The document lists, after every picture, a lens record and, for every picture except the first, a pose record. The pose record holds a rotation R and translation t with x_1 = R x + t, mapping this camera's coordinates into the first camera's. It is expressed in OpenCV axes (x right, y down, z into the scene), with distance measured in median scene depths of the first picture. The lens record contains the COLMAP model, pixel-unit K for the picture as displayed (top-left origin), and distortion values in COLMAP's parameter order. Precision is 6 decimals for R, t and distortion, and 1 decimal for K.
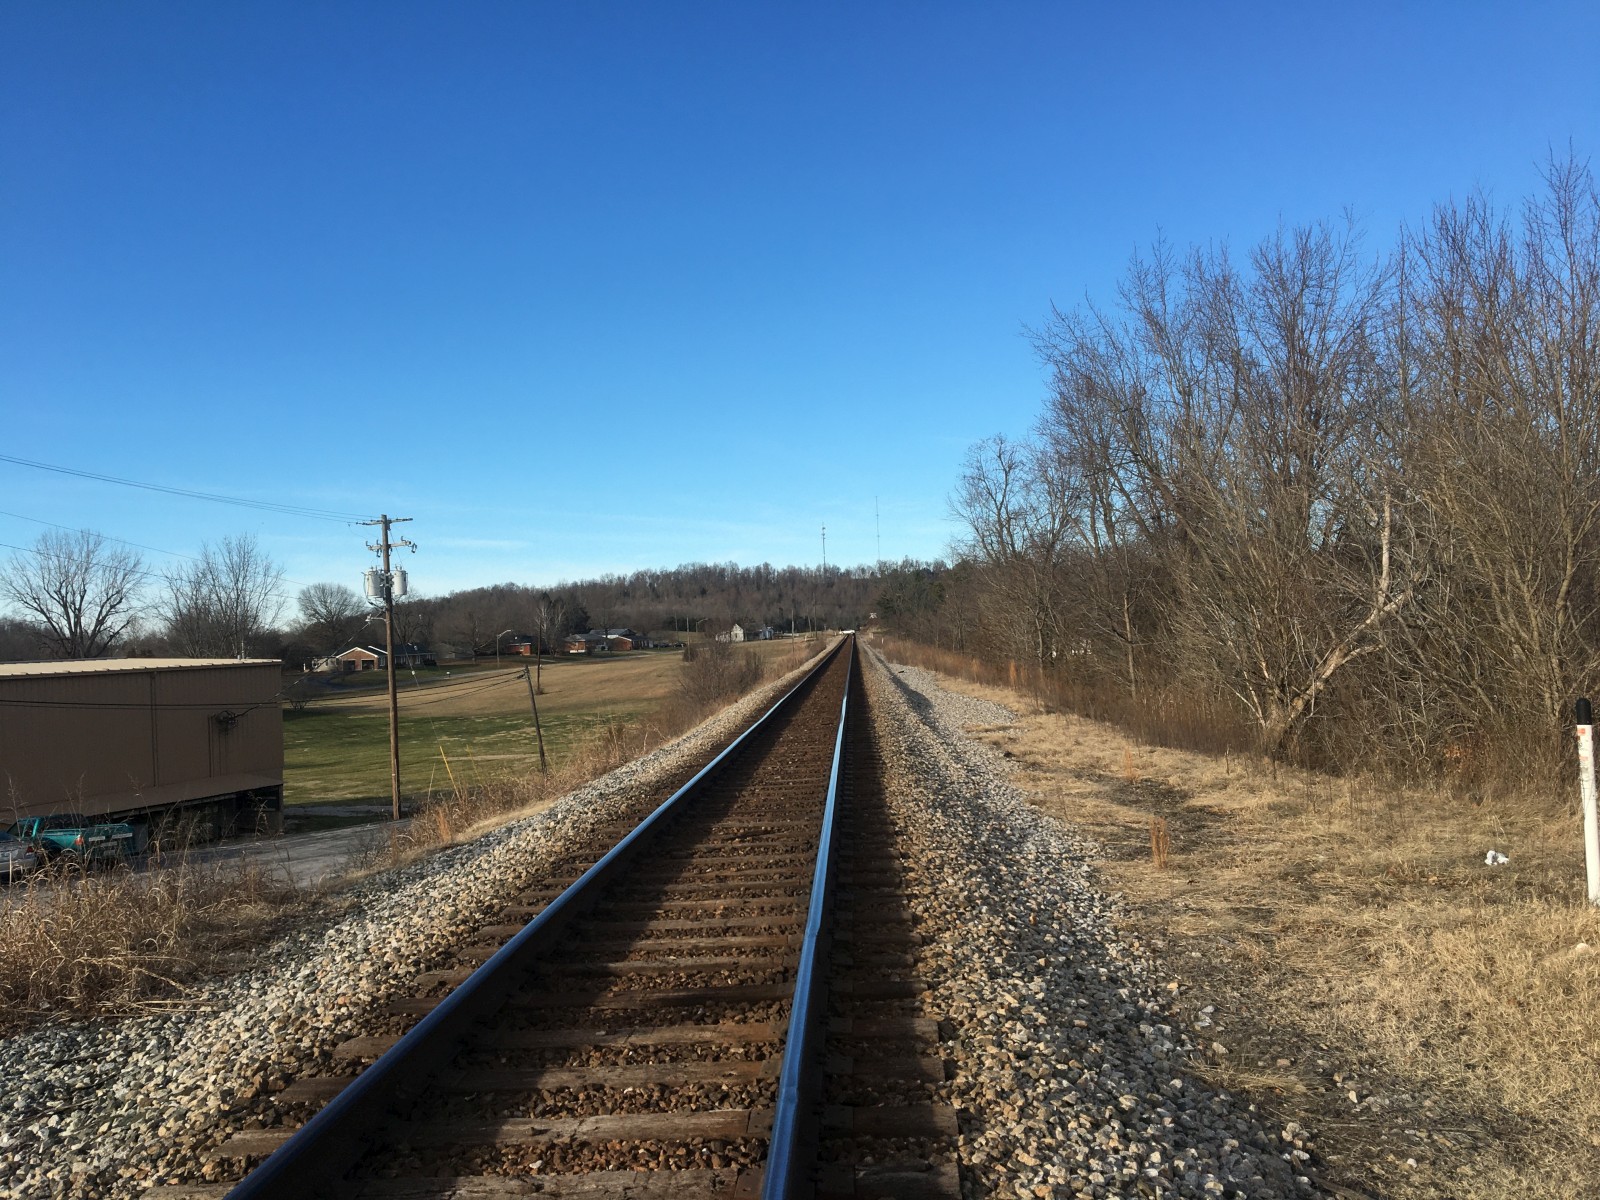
lens RADIAL K [[1338.8, 0, 799.0], [0, 1338.8, 604.0], [0, 0, 1]] dist [0.093280, -0.152661]
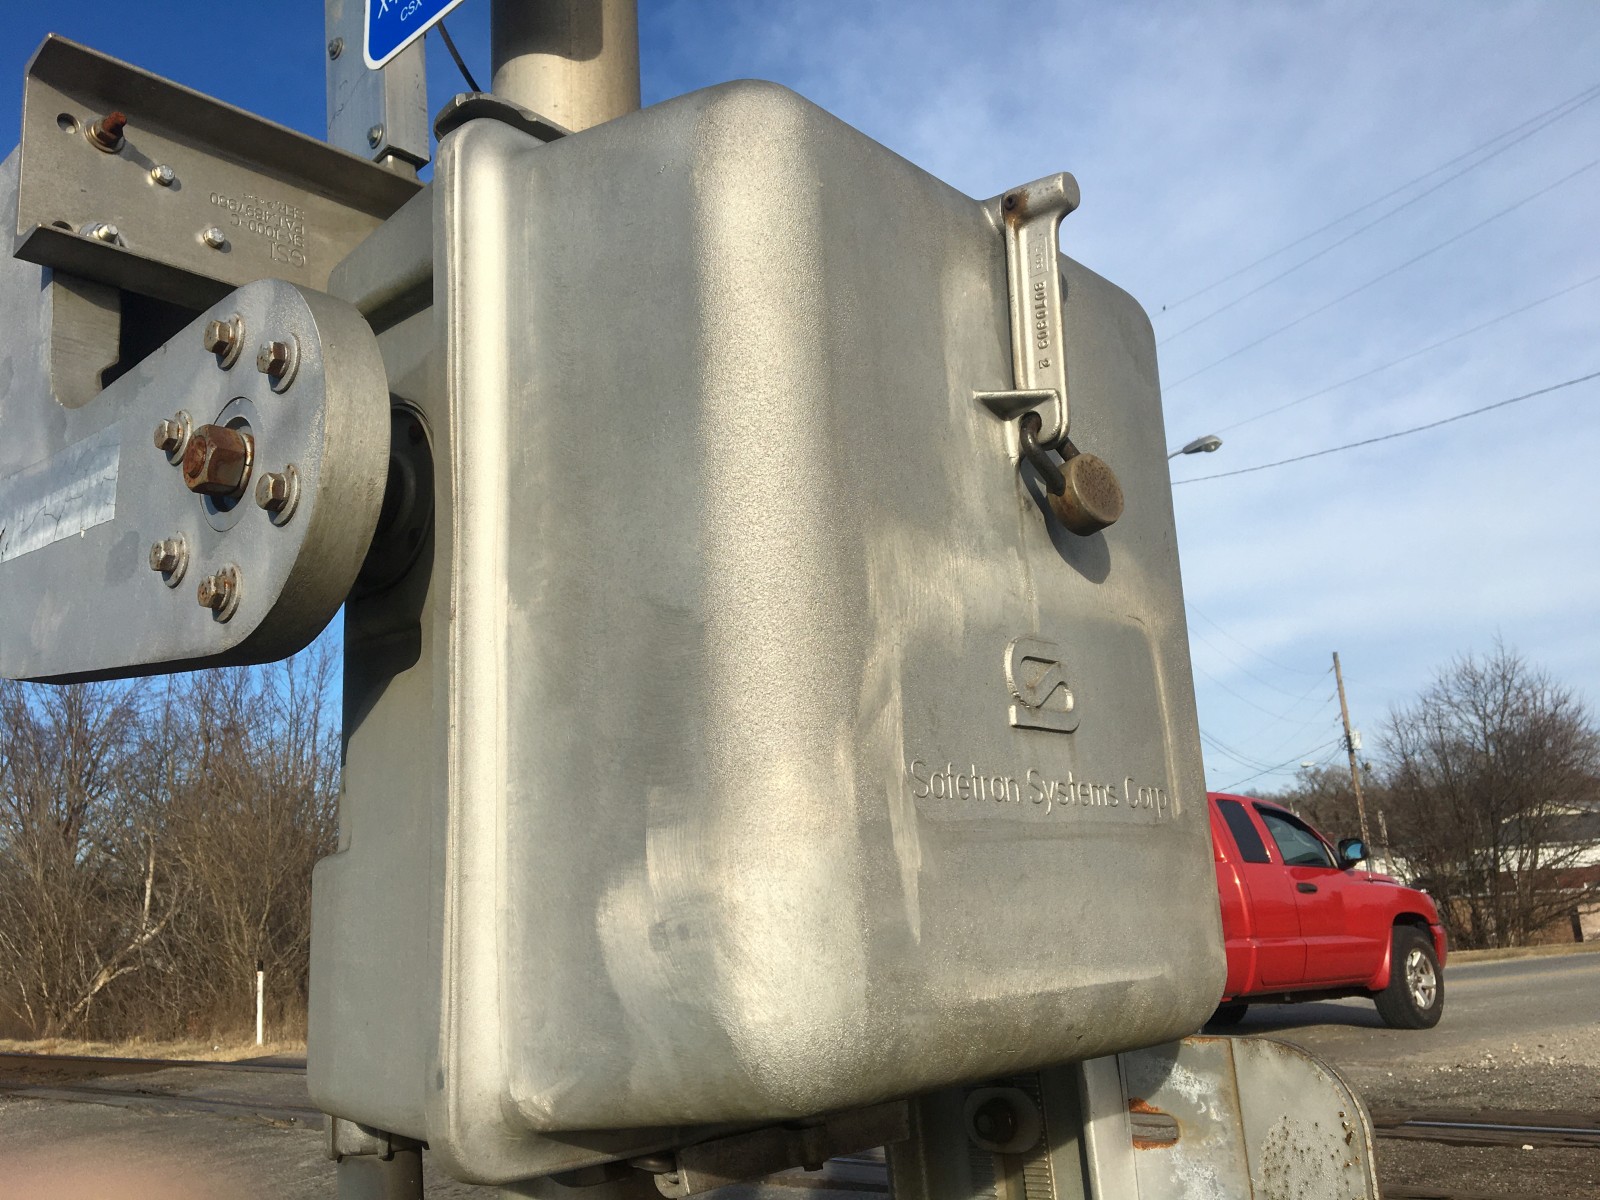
lens RADIAL K [[1393.6, 0, 799.7], [0, 1393.6, 584.6], [0, 0, 1]] dist [-0.005179, 0.000850]
pose [[0.652344, 0.166457, 0.739419, -0.306687], [0.024435, 0.970459, -0.240026, 0.015983], [-0.757529, 0.174648, 0.629005, -0.581041]]
